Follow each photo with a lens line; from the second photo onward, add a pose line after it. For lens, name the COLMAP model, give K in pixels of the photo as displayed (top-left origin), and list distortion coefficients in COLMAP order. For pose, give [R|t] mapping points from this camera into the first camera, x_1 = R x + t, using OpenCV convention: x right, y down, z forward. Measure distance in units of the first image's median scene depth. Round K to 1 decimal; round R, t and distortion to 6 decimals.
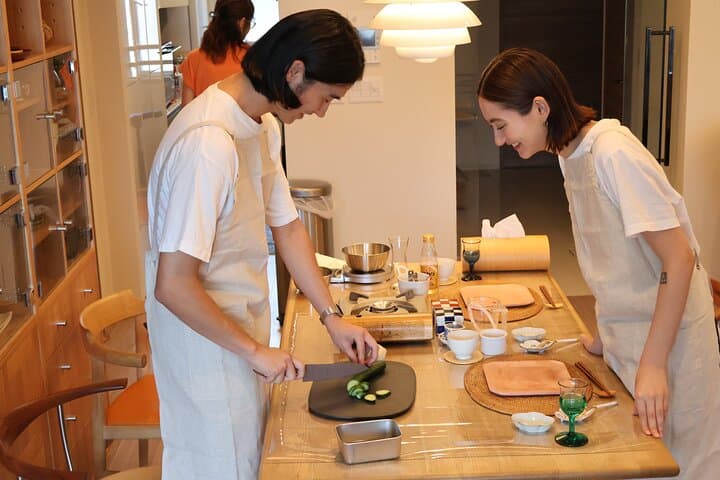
lens RADIAL K [[1006.8, 0, 360.0], [0, 1006.8, 240.0], [0, 0, 1]] dist [-0.153847, -0.024326]
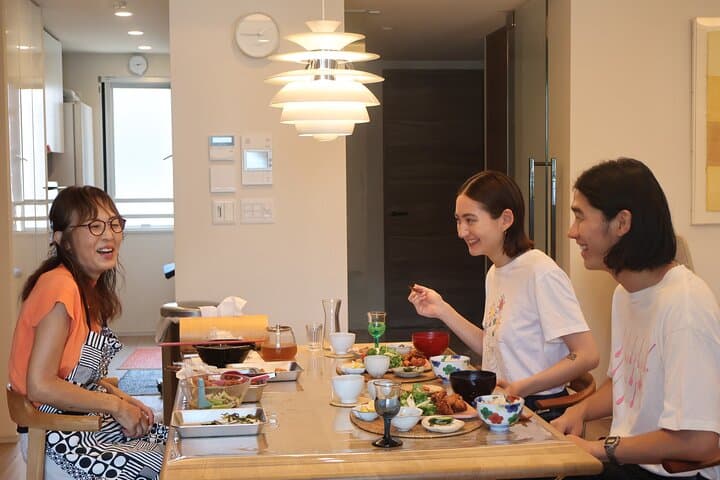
lens RADIAL K [[1006.8, 0, 360.0], [0, 1006.8, 240.0], [0, 0, 1]] dist [-0.153847, -0.024326]
pose [[0.992490, 0.013114, 0.121623, -0.022318], [0.014727, 0.974197, -0.225220, 0.158551], [-0.121438, 0.225319, 0.966687, 0.051371]]
